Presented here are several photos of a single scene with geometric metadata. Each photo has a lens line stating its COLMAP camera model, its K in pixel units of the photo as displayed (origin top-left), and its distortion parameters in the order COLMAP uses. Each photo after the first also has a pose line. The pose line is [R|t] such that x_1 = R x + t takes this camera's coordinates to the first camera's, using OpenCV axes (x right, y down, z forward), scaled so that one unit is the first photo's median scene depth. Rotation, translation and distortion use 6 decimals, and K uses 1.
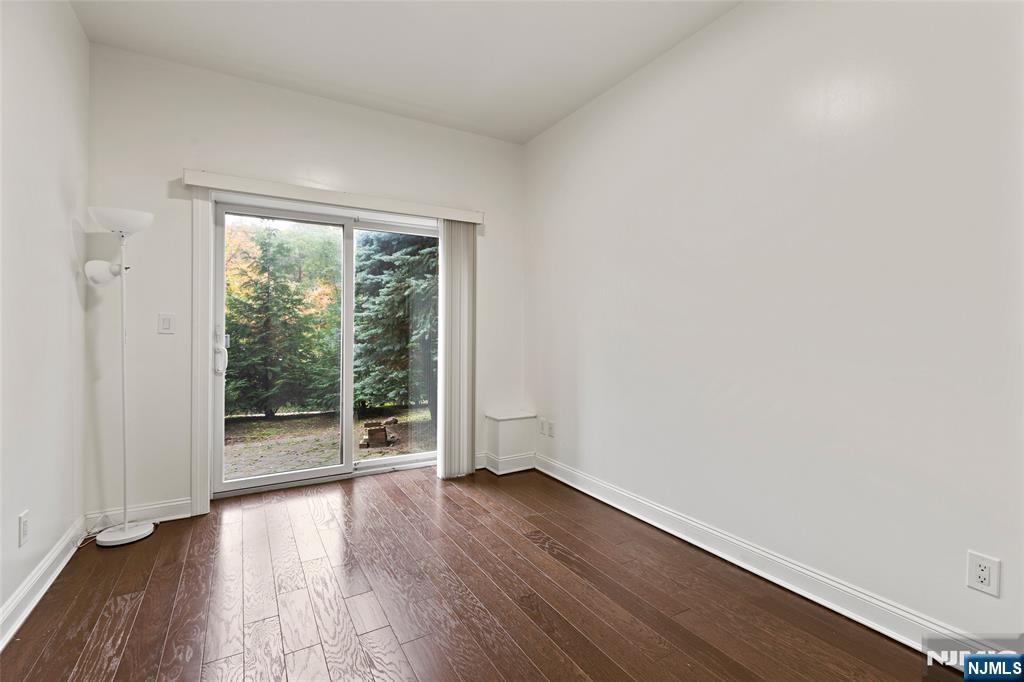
lens RADIAL K [[459.9, 0, 509.4], [0, 459.9, 336.0], [0, 0, 1]] dist [-0.000661, -0.000630]
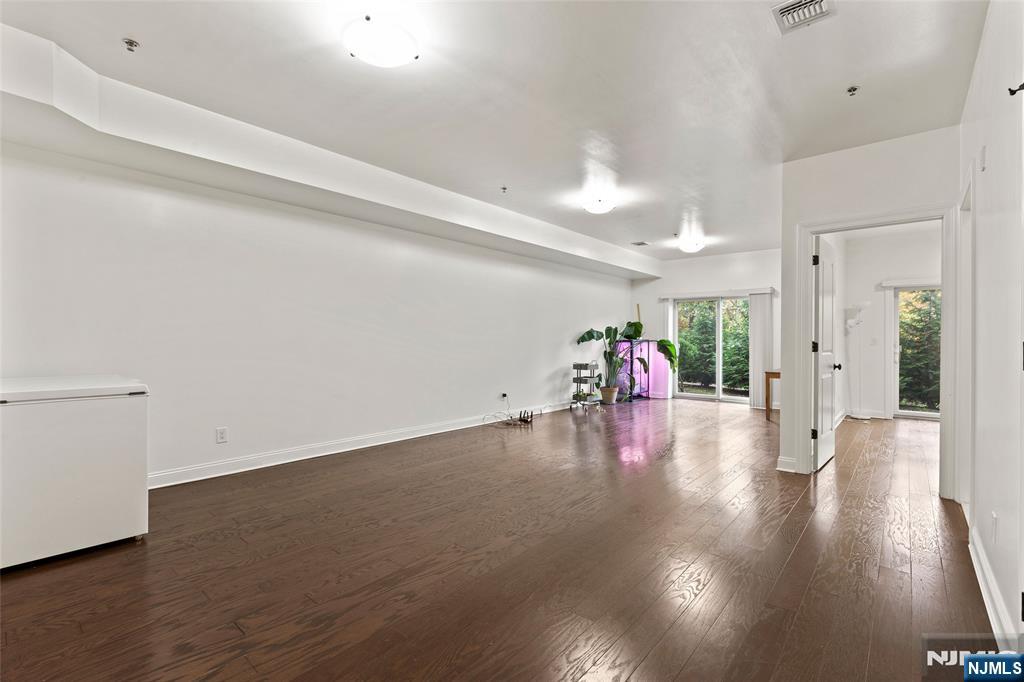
lens RADIAL K [[459.9, 0, 512.9], [0, 459.9, 341.9], [0, 0, 1]] dist [-0.000661, -0.000630]
pose [[0.327032, -0.012771, -0.944927, 0.386313], [-0.006990, 0.999849, -0.015932, 0.012914], [0.944987, 0.011816, 0.326893, -0.662619]]
